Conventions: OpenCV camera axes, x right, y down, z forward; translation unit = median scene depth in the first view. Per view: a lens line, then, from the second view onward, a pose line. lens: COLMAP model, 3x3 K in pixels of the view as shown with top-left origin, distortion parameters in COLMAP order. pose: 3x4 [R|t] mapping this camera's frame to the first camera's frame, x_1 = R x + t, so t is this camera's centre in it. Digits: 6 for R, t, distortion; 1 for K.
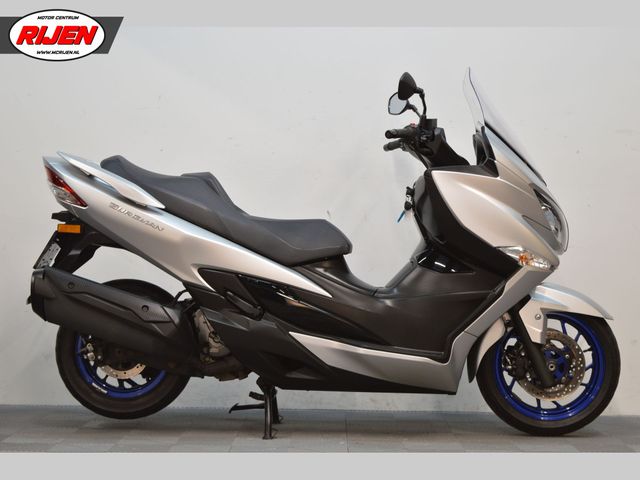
lens RADIAL K [[1372.6, 0, 320.0], [0, 1372.6, 240.0], [0, 0, 1]] dist [0.004064, 0.015647]
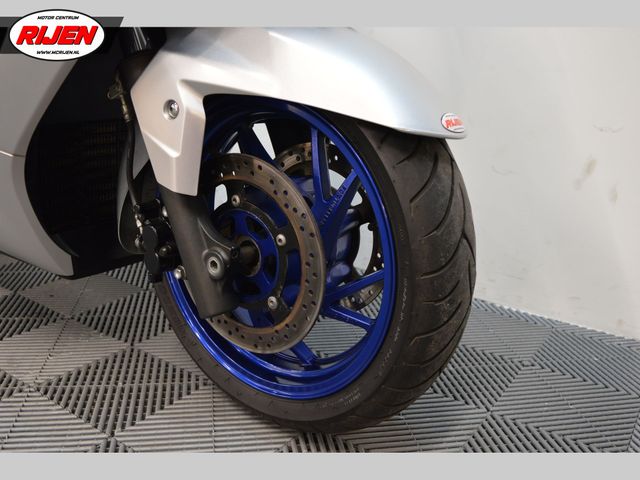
lens RADIAL K [[615.9, 0, 320.0], [0, 615.9, 240.0], [0, 0, 1]] dist [-0.005113, -0.002925]
pose [[0.824174, 0.175372, -0.538500, 0.271809], [-0.033452, 0.964262, 0.262831, 0.047220], [0.565348, -0.198604, 0.800586, 0.905475]]
